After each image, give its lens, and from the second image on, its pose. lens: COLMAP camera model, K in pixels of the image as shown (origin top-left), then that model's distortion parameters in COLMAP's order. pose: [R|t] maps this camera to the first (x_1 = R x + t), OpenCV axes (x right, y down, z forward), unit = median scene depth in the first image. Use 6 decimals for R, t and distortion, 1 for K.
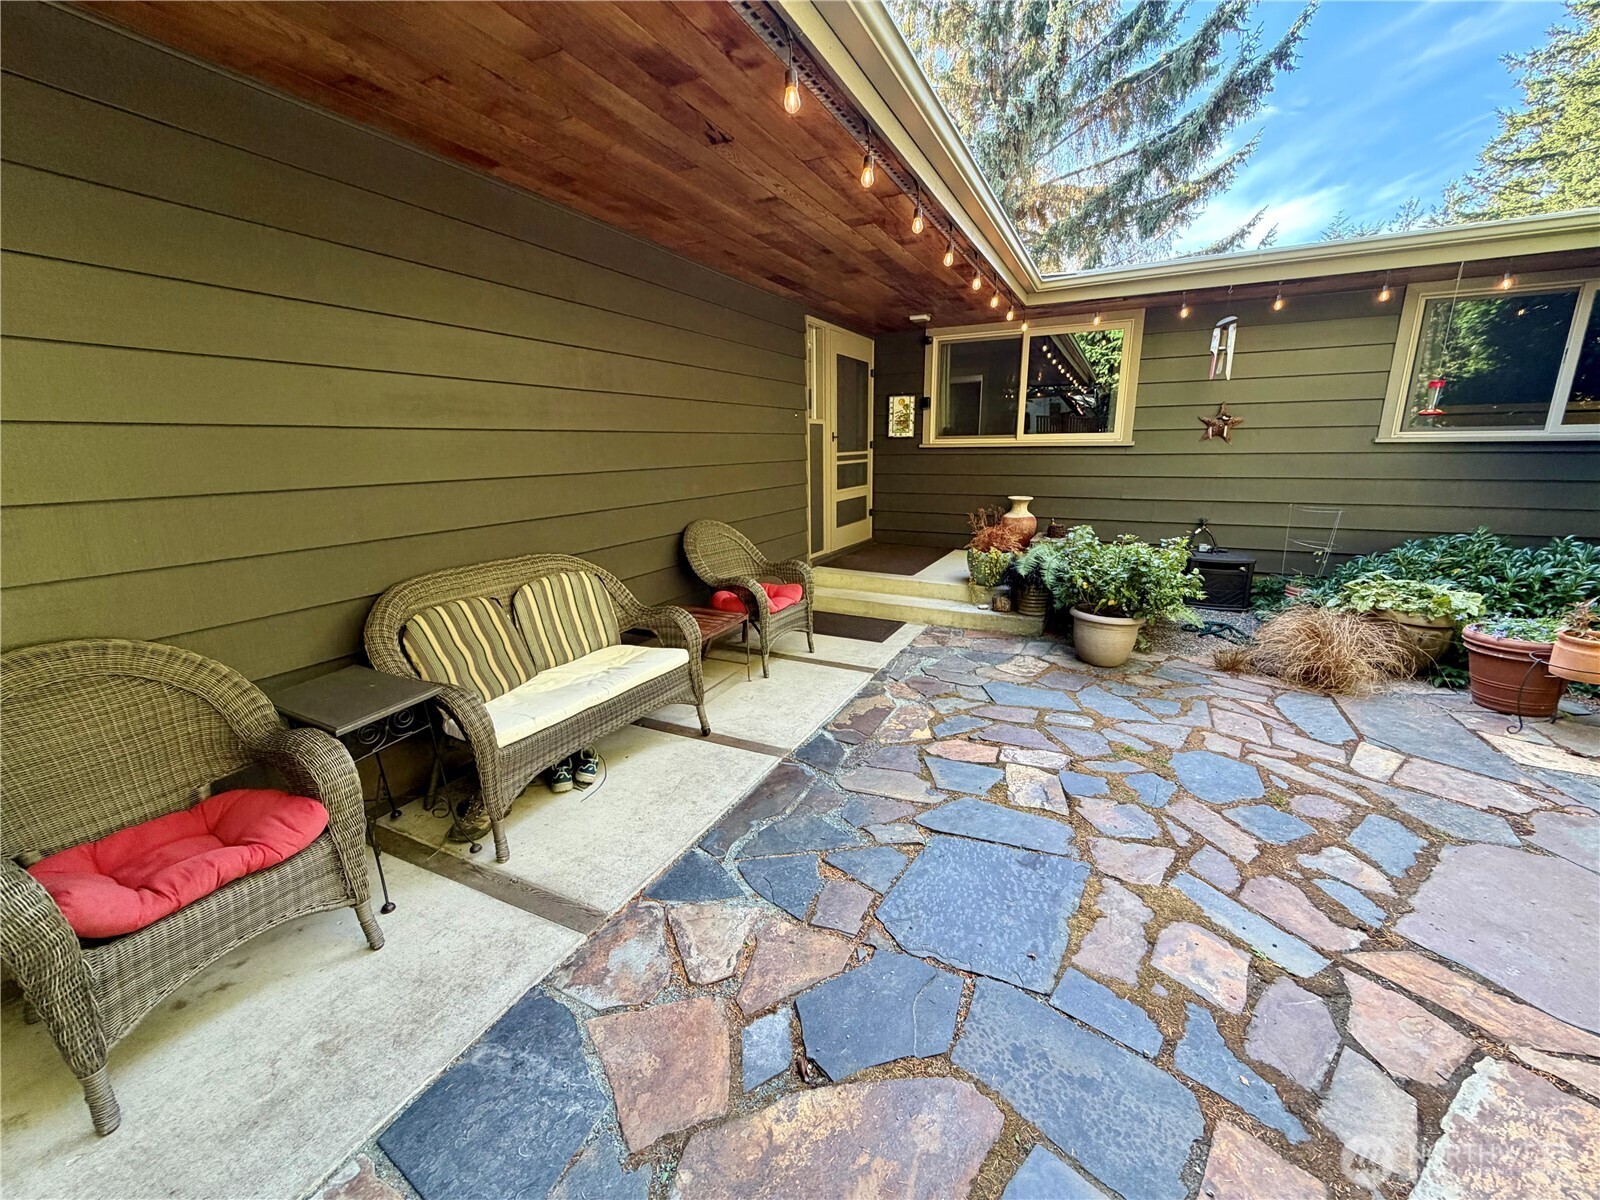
lens RADIAL K [[634.4, 0, 778.0], [0, 634.4, 597.0], [0, 0, 1]] dist [-0.001060, -0.000072]
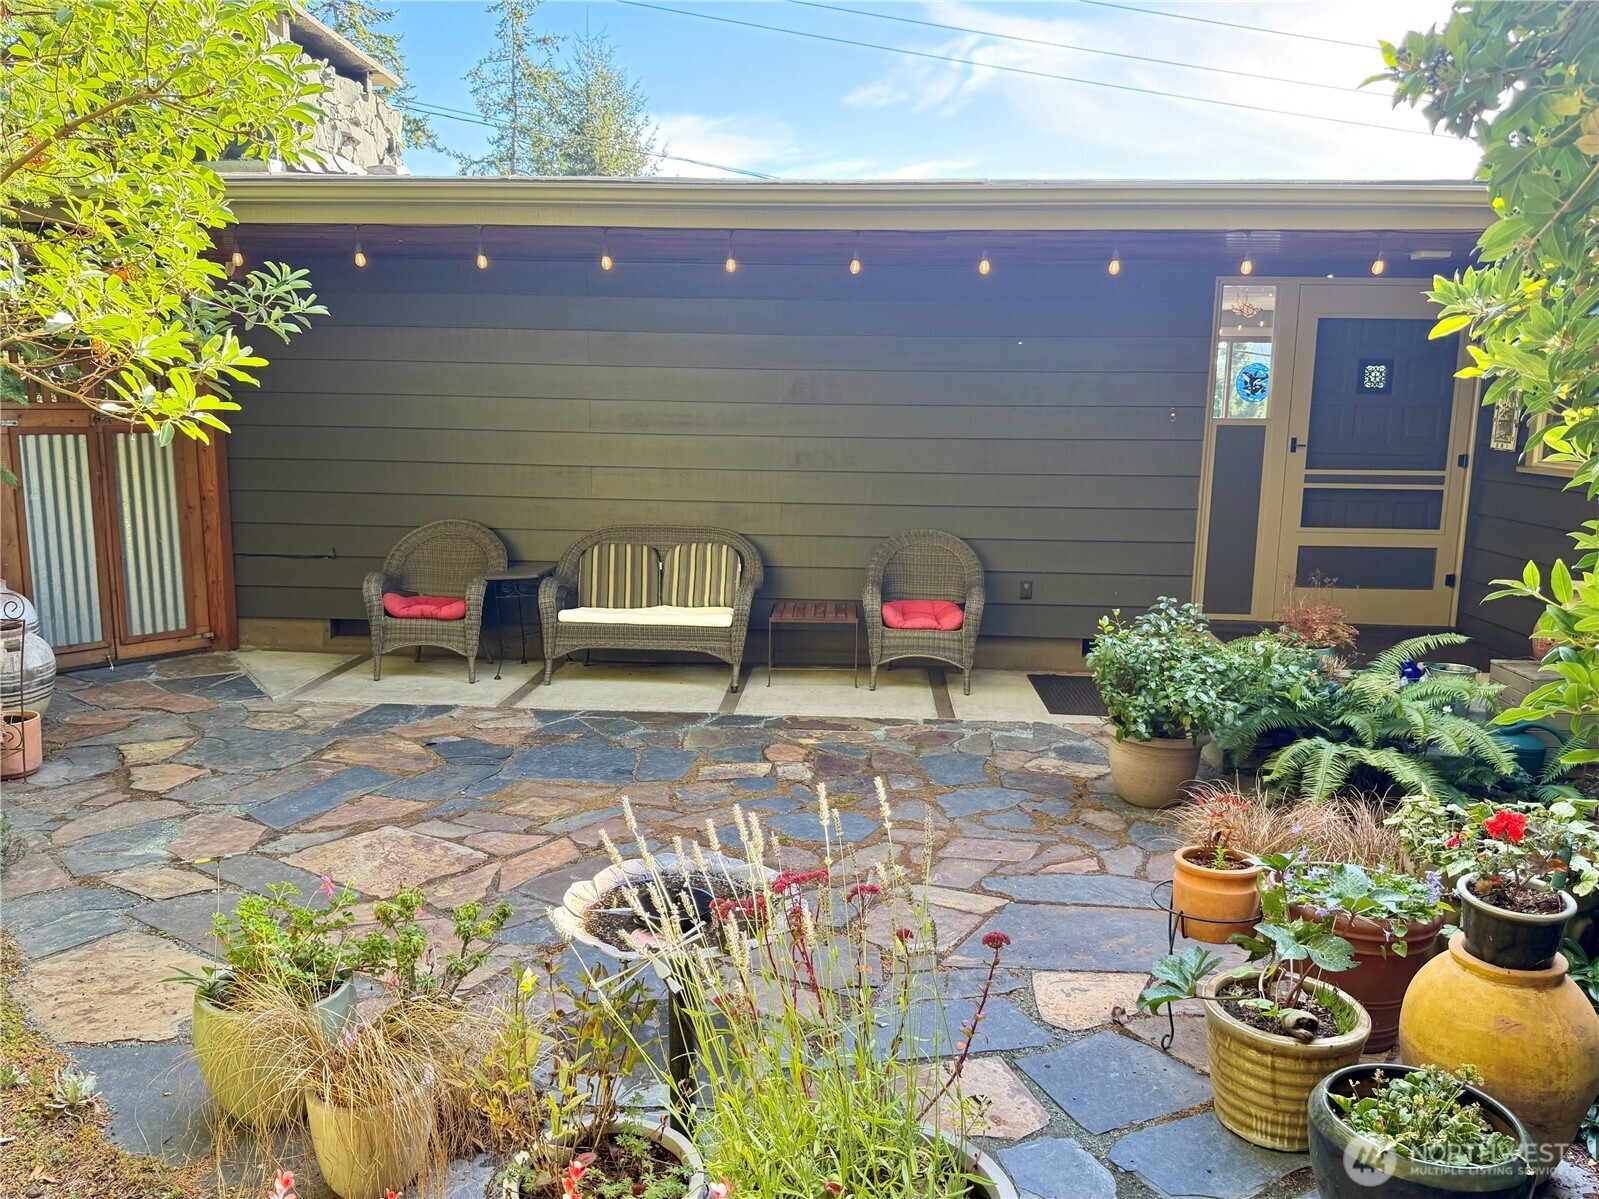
lens RADIAL K [[1122.5, 0, 799.5], [0, 1122.5, 599.5], [0, 0, 1]] dist [0.110205, -0.189792]
pose [[0.429414, 0.174576, -0.886074, 1.861269], [-0.229605, 0.970004, 0.079840, -0.155507], [0.873433, 0.169163, 0.456617, 0.118780]]
